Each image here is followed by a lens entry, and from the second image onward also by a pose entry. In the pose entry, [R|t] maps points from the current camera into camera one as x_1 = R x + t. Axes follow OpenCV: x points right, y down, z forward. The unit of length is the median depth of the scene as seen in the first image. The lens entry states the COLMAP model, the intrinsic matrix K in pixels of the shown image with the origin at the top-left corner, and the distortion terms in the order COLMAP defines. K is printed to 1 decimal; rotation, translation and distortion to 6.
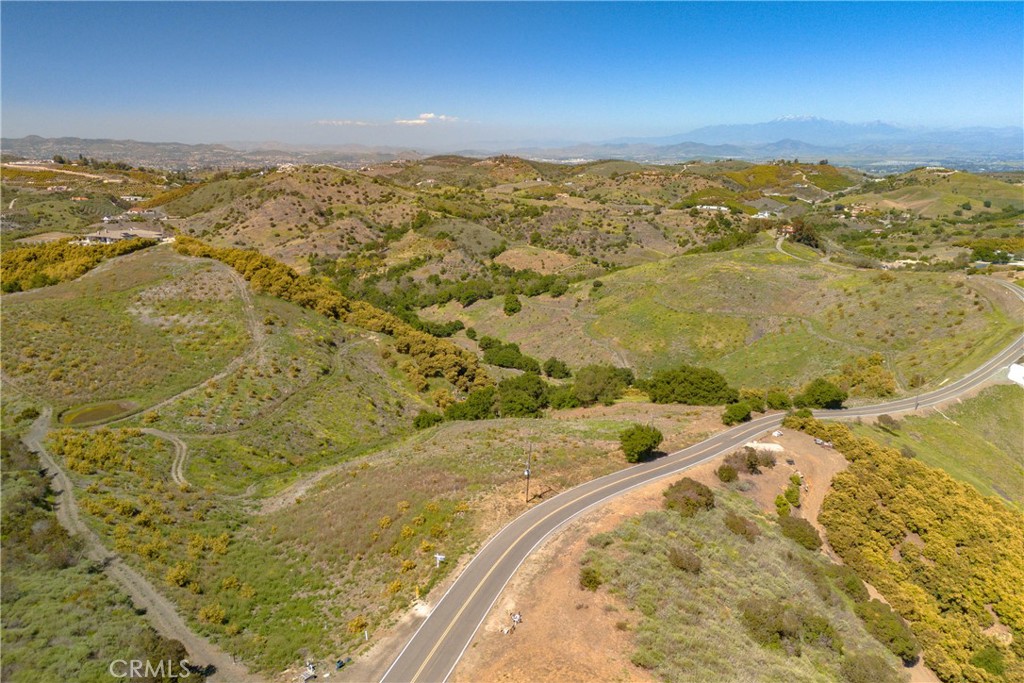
lens RADIAL K [[746.3, 0, 512.4], [0, 746.3, 349.6], [0, 0, 1]] dist [0.090344, -0.104332]
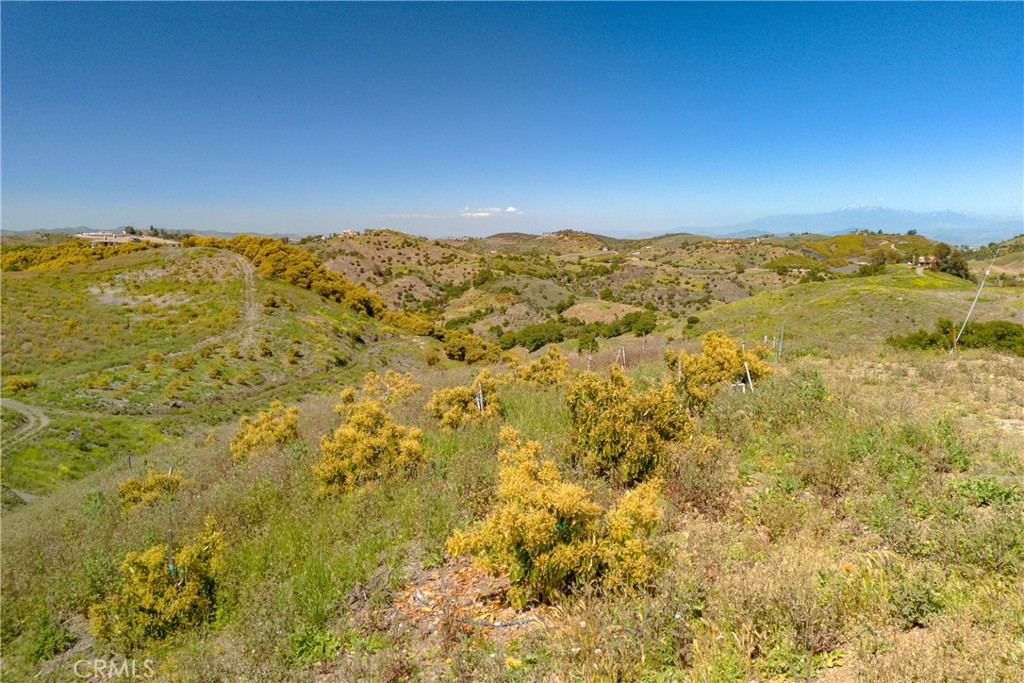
lens RADIAL K [[746.3, 0, 512.9], [0, 746.3, 345.5], [0, 0, 1]] dist [0.090344, -0.104332]
pose [[0.996891, 0.009035, -0.078276, -0.021946], [-0.018455, 0.992546, -0.120464, 0.049236], [0.076605, 0.121534, 0.989627, 0.180576]]
